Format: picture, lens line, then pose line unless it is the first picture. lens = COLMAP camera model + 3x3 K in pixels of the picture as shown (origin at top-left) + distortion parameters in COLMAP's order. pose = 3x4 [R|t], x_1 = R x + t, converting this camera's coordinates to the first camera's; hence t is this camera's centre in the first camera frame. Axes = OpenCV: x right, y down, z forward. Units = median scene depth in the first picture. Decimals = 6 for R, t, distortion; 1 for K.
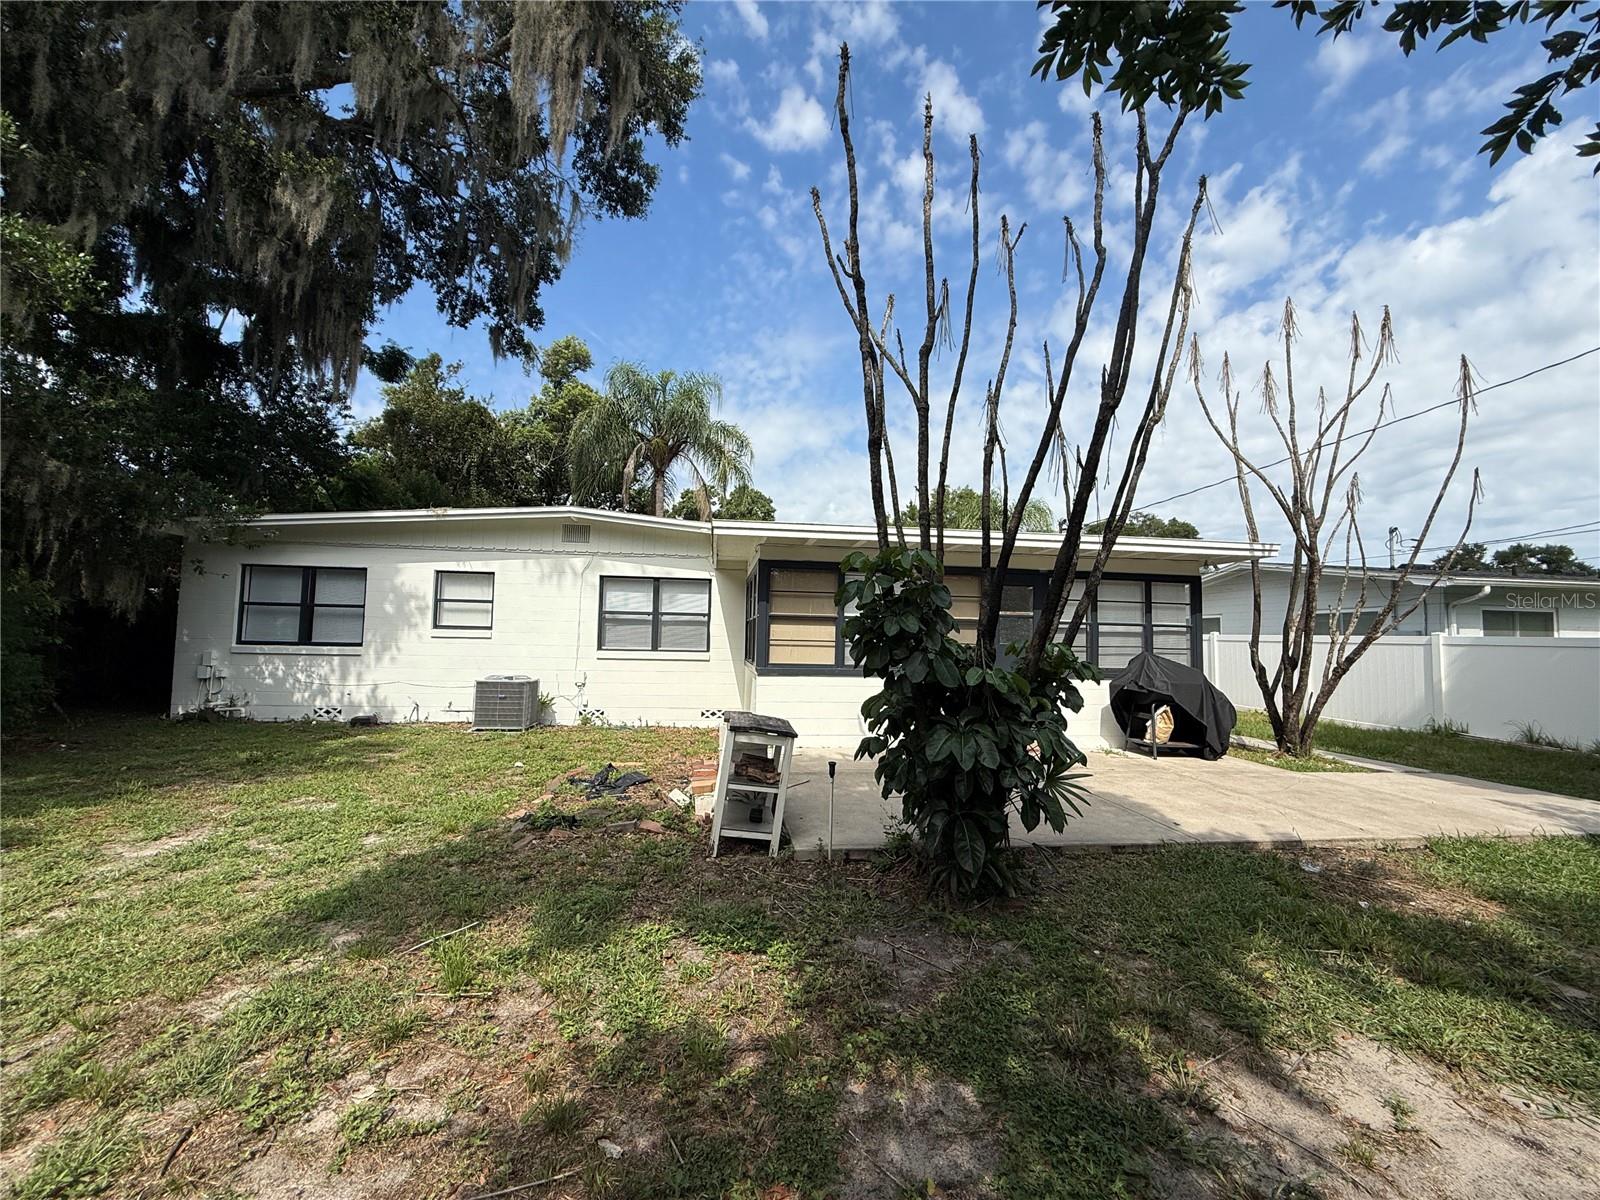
lens RADIAL K [[657.5, 0, 799.2], [0, 657.5, 603.2], [0, 0, 1]] dist [-0.002225, 0.000695]
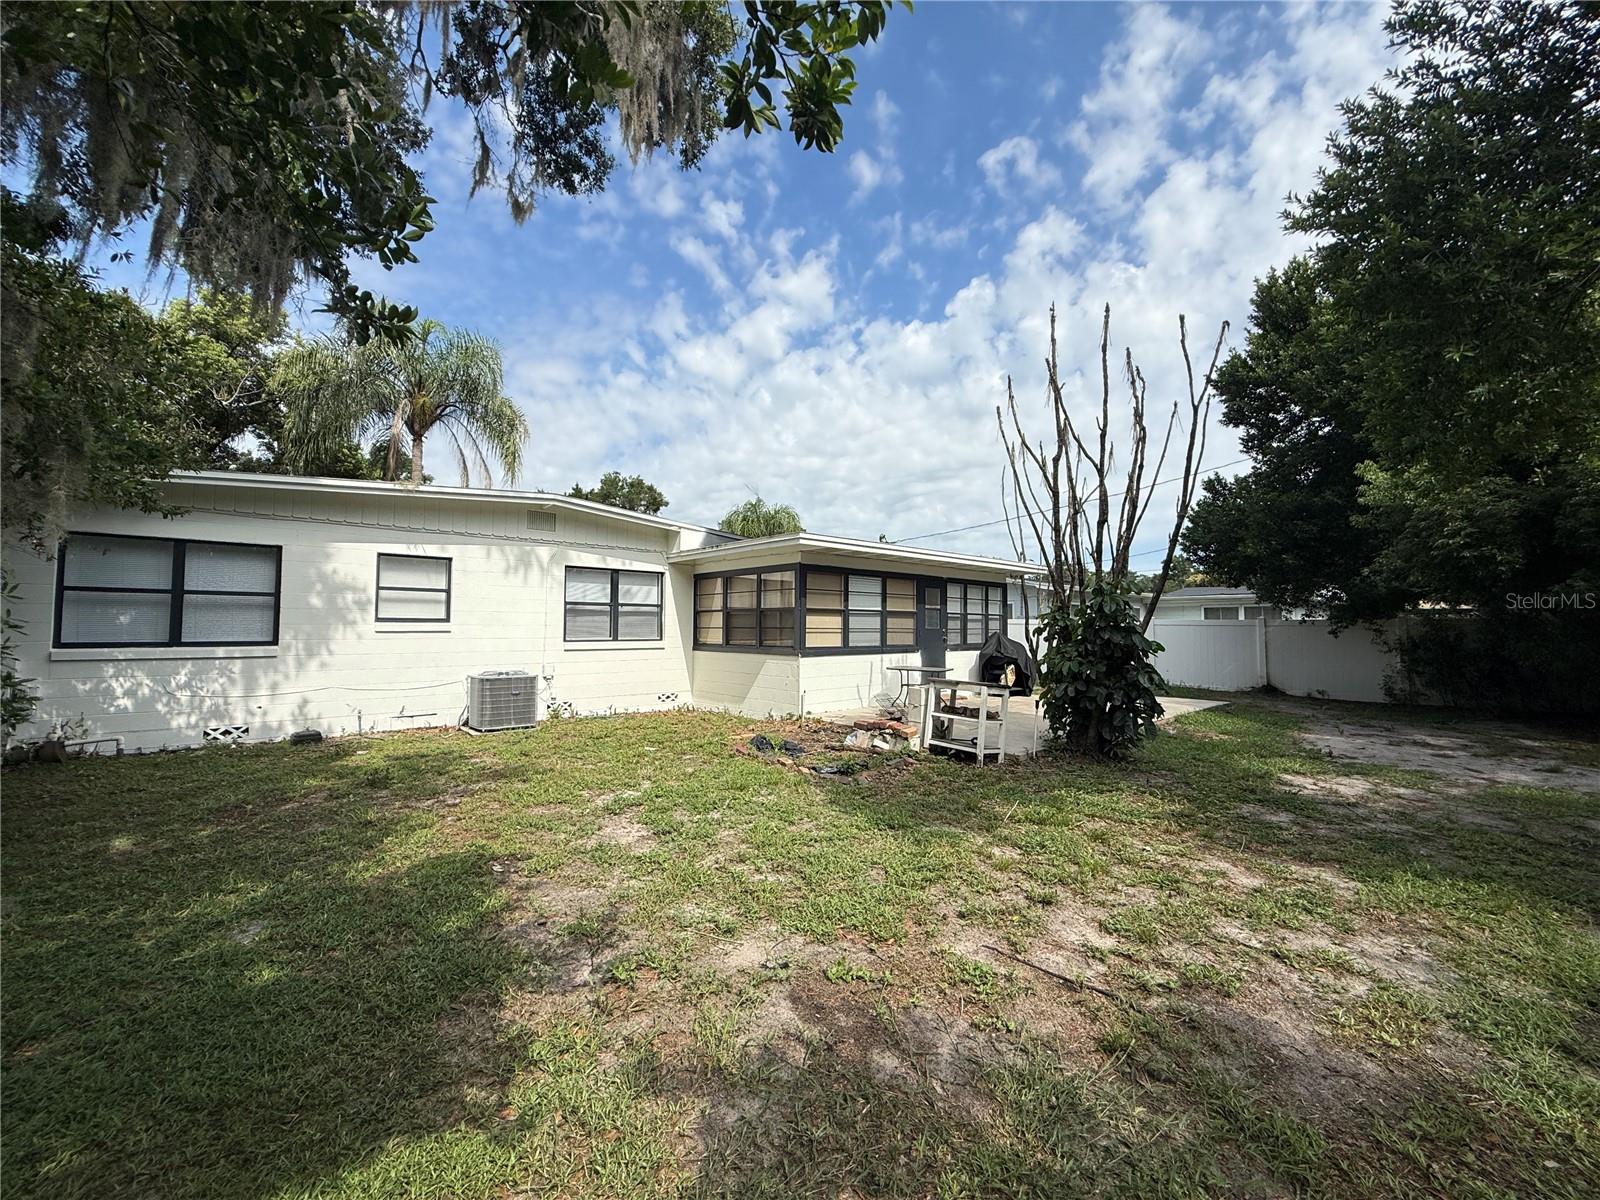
lens RADIAL K [[657.5, 0, 808.4], [0, 657.5, 593.1], [0, 0, 1]] dist [-0.002225, 0.000695]
pose [[0.806688, 0.013397, 0.590826, -0.593141], [-0.020887, 0.999765, 0.005850, -0.014450], [-0.590609, -0.017060, 0.806778, -0.010236]]
